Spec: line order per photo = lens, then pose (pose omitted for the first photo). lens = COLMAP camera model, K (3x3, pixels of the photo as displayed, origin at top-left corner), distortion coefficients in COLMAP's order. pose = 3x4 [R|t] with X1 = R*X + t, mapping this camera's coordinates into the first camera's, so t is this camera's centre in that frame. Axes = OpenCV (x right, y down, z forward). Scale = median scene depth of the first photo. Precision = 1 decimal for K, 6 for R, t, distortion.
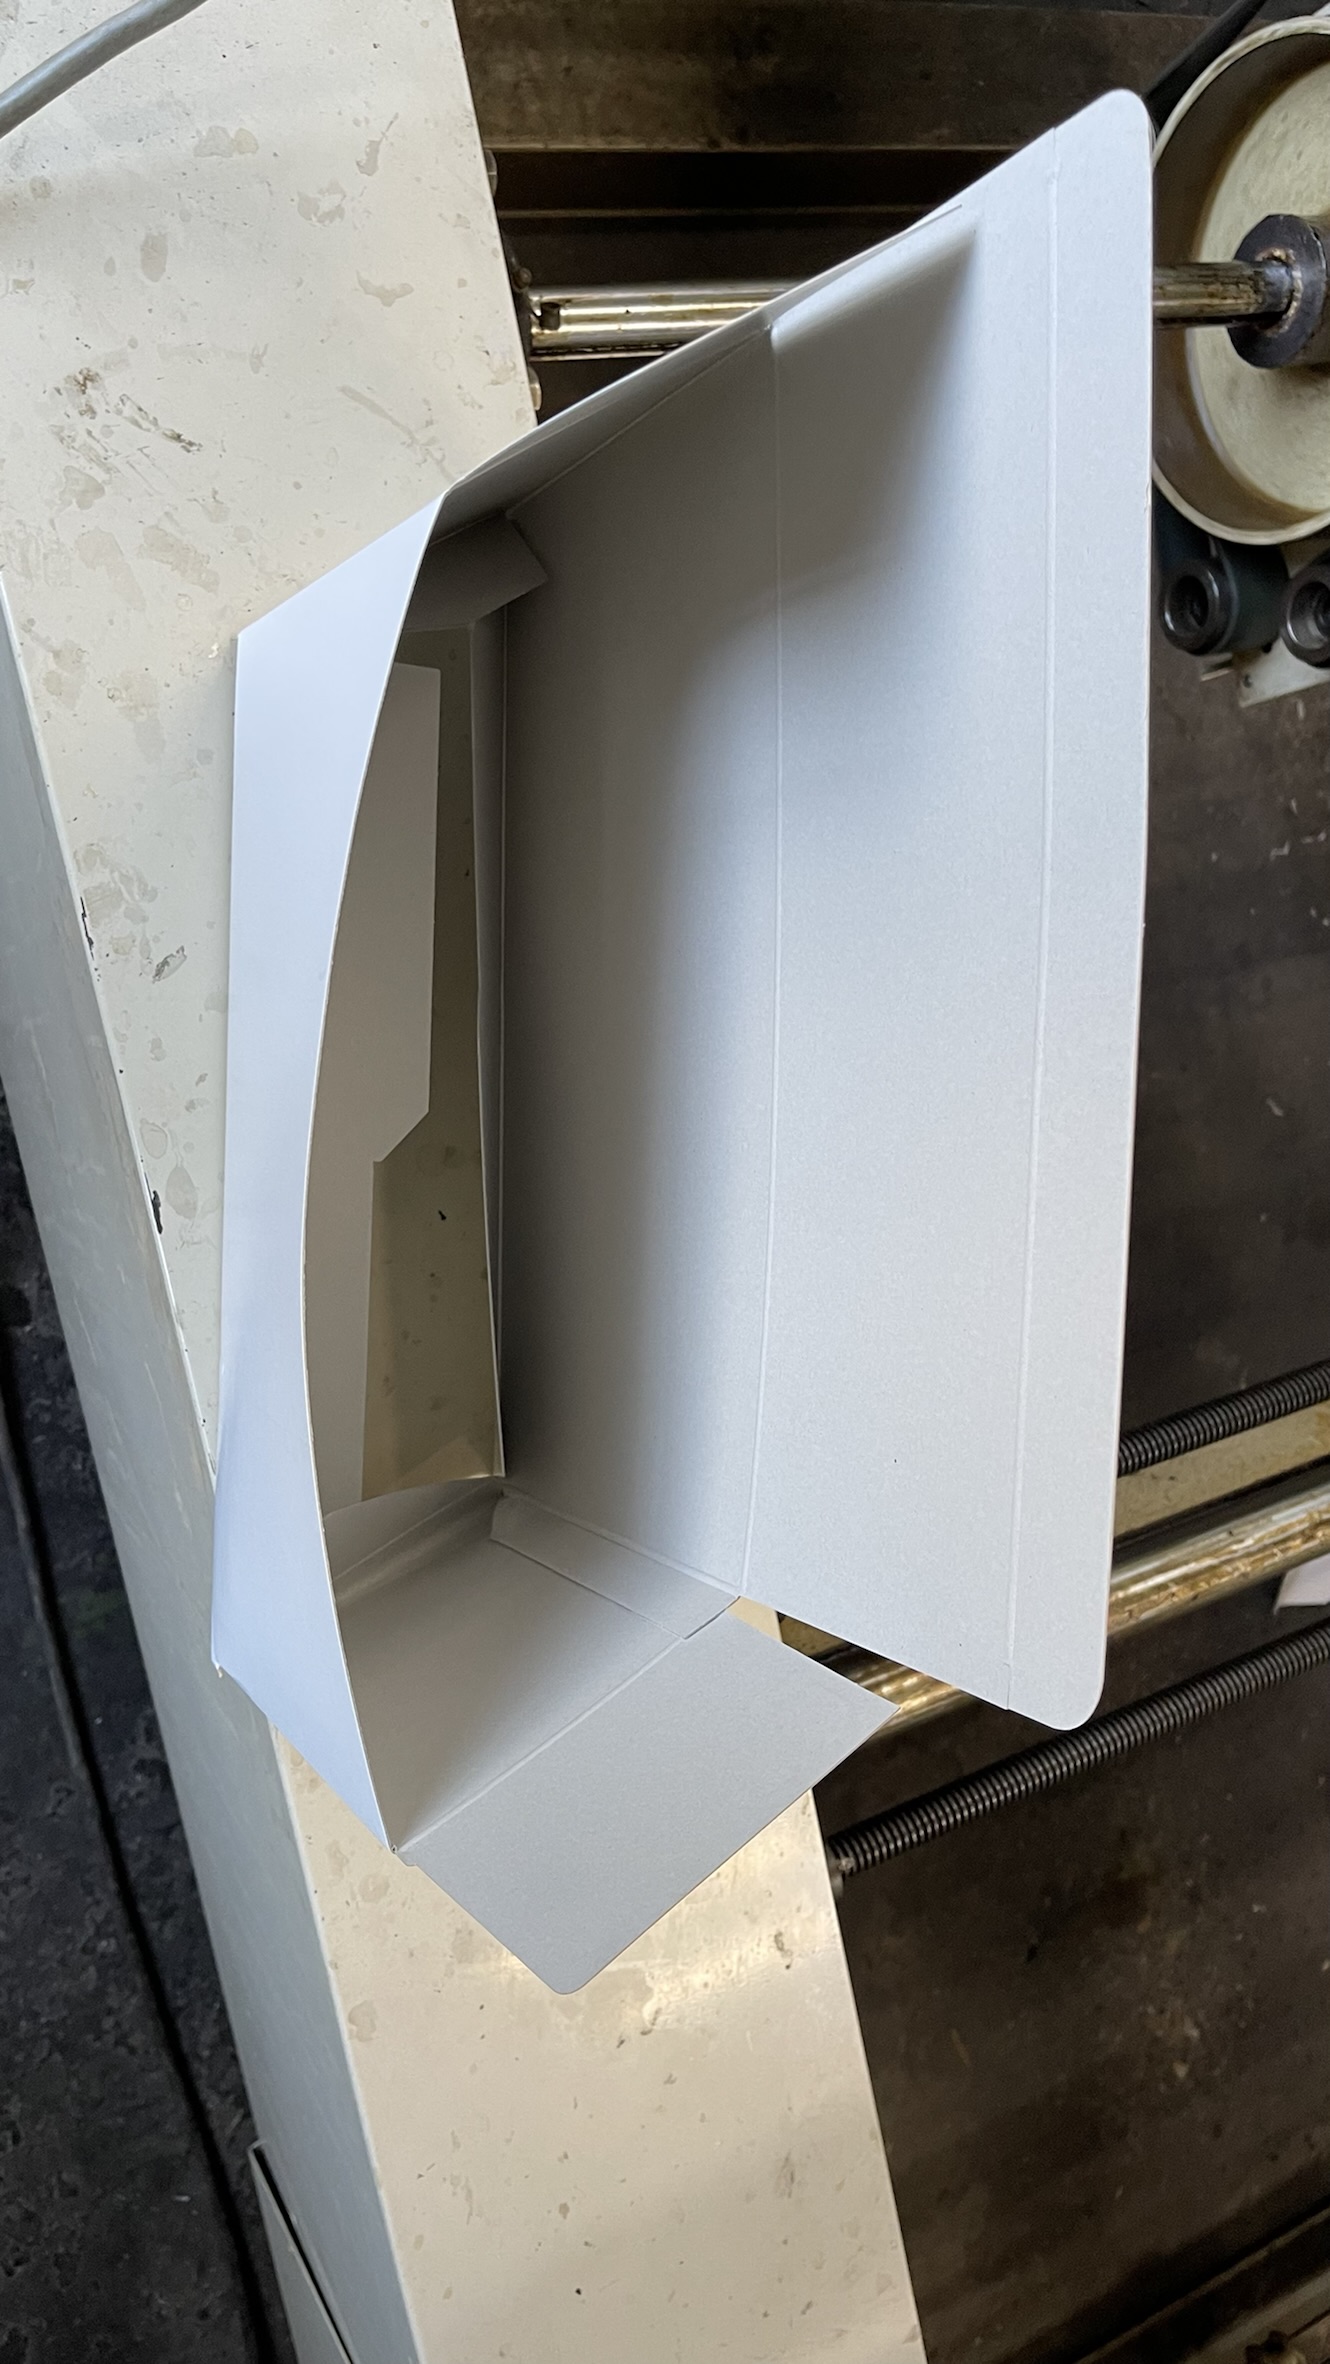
lens RADIAL K [[1813.8, 0, 669.5], [0, 1813.8, 1179.6], [0, 0, 1]] dist [0.070388, -0.093295]
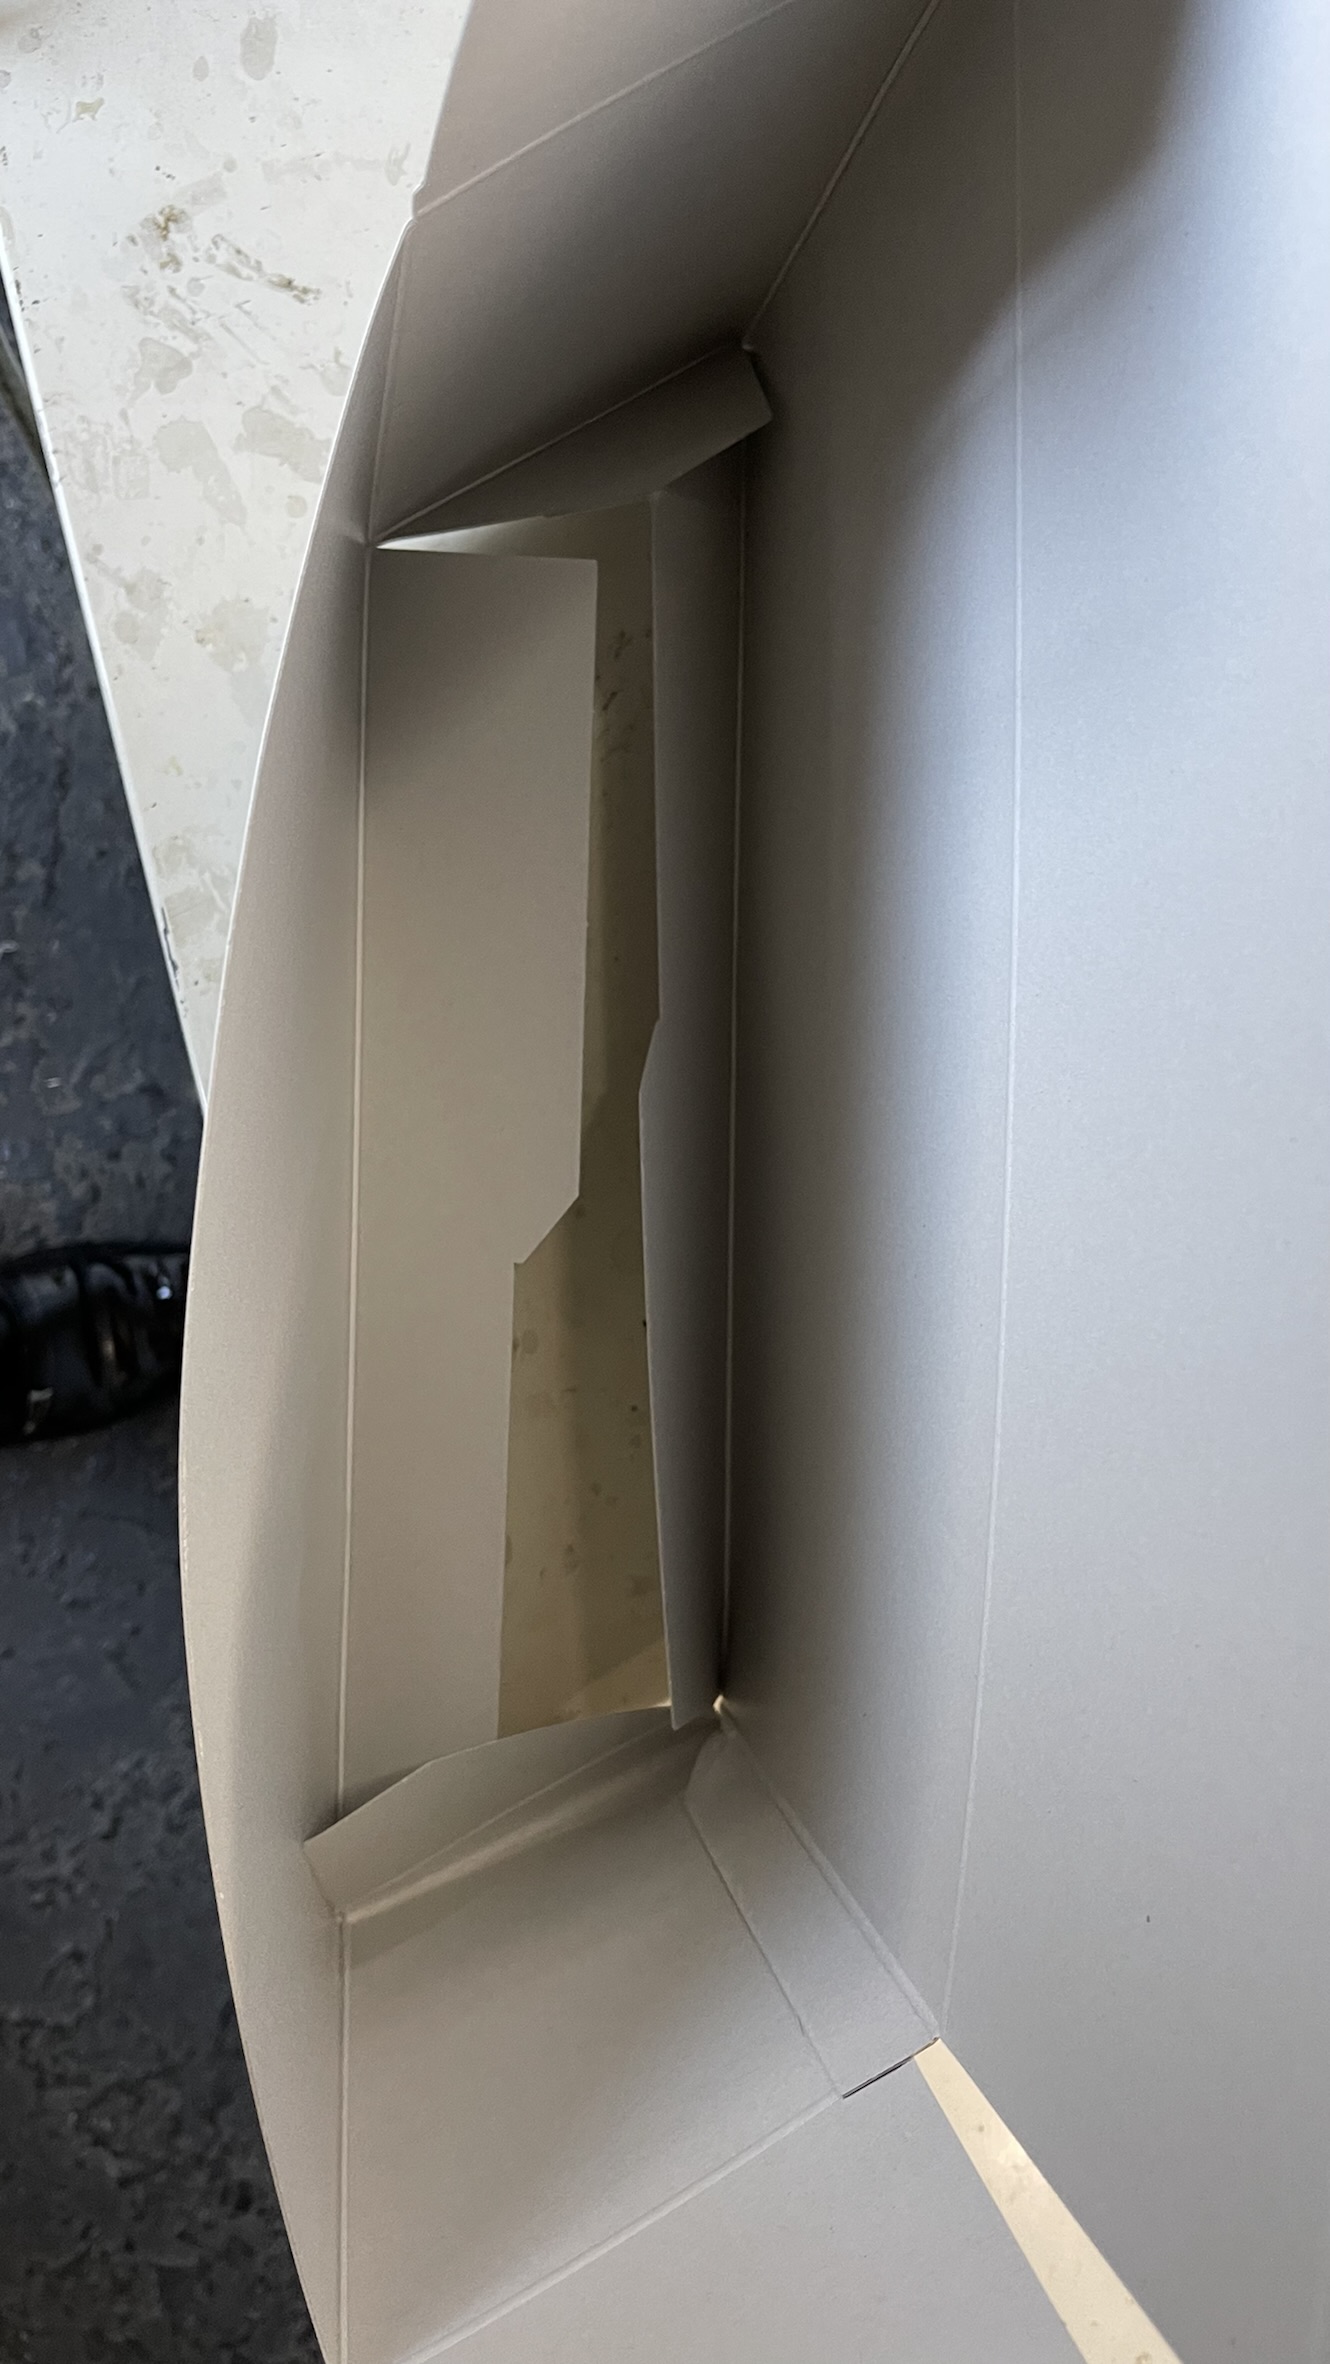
lens RADIAL K [[1815.1, 0, 665.0], [0, 1815.1, 1182.0], [0, 0, 1]] dist [0.106386, -0.161525]
pose [[0.950720, 0.009676, -0.309899, 0.114510], [-0.006969, 0.999927, 0.009841, -0.048808], [0.309972, -0.007197, 0.950718, 0.335113]]
